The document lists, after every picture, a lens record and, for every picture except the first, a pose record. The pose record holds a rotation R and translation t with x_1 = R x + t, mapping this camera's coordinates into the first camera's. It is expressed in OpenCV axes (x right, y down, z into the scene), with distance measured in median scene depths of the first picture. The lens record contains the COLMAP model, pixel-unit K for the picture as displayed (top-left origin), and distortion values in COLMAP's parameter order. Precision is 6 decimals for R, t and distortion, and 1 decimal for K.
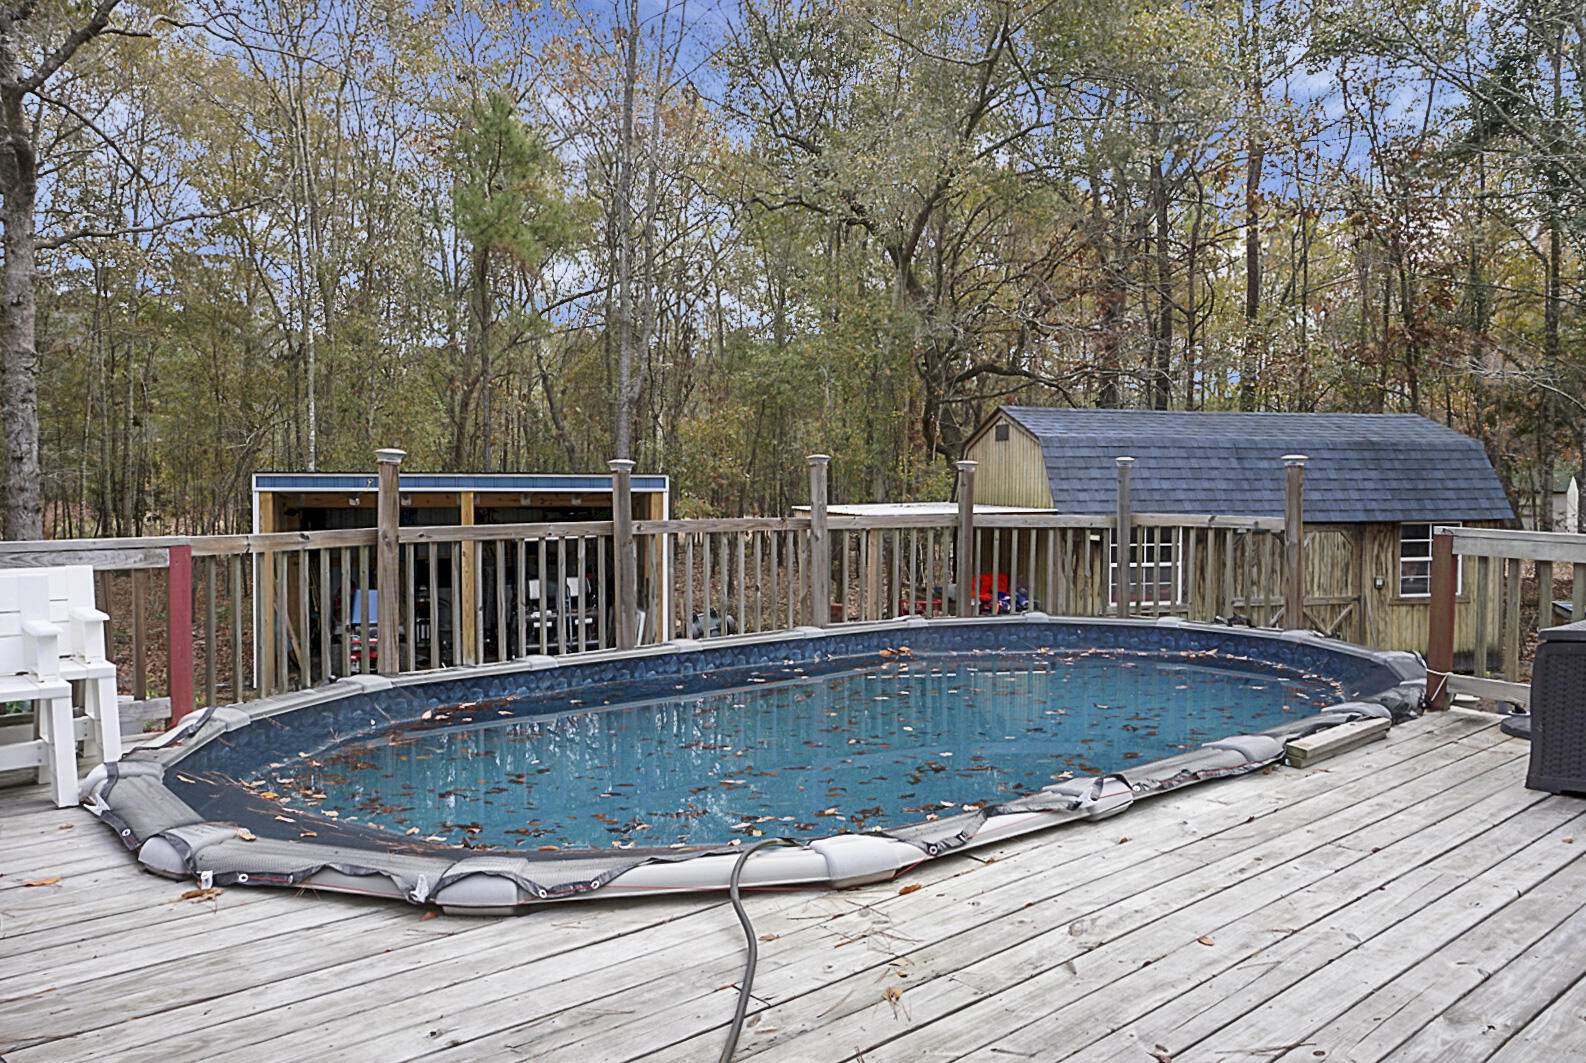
lens RADIAL K [[1210.8, 0, 792.7], [0, 1210.8, 534.0], [0, 0, 1]] dist [-0.033017, -0.000211]
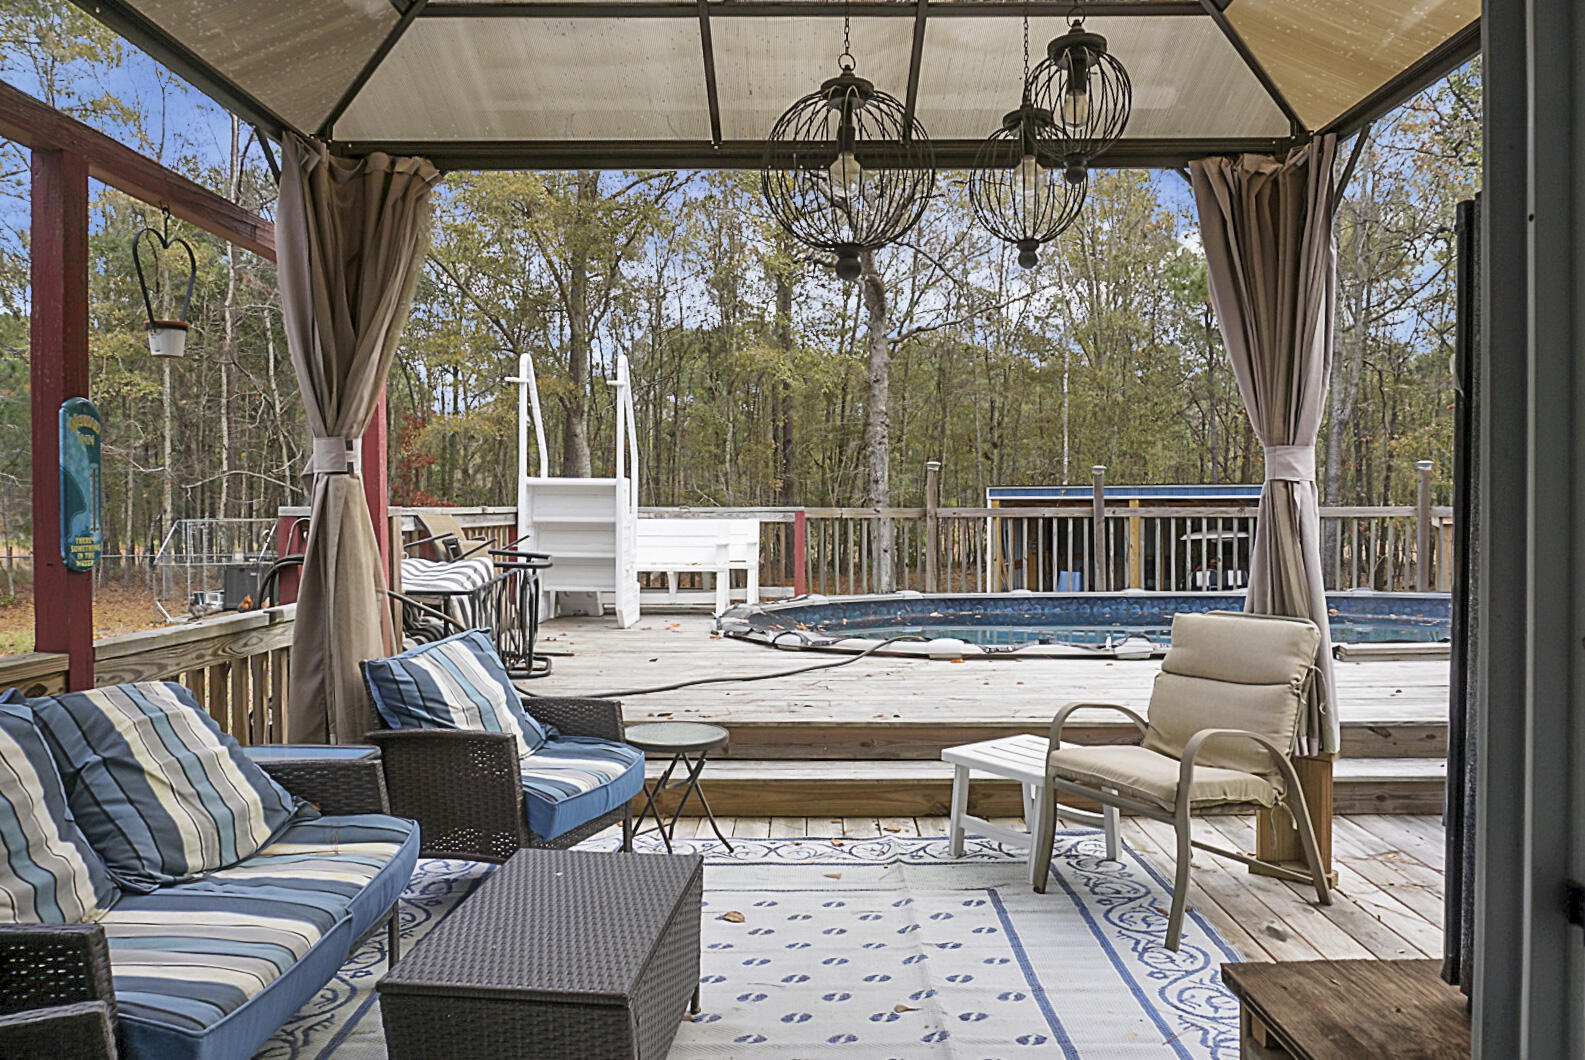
lens RADIAL K [[1099.9, 0, 793.2], [0, 1099.9, 527.2], [0, 0, 1]] dist [-0.005433, -0.001638]
pose [[0.733168, 0.009553, -0.679980, 0.467836], [-0.027296, 0.999509, -0.015389, 0.041879], [0.679499, 0.029843, 0.733069, -0.222282]]
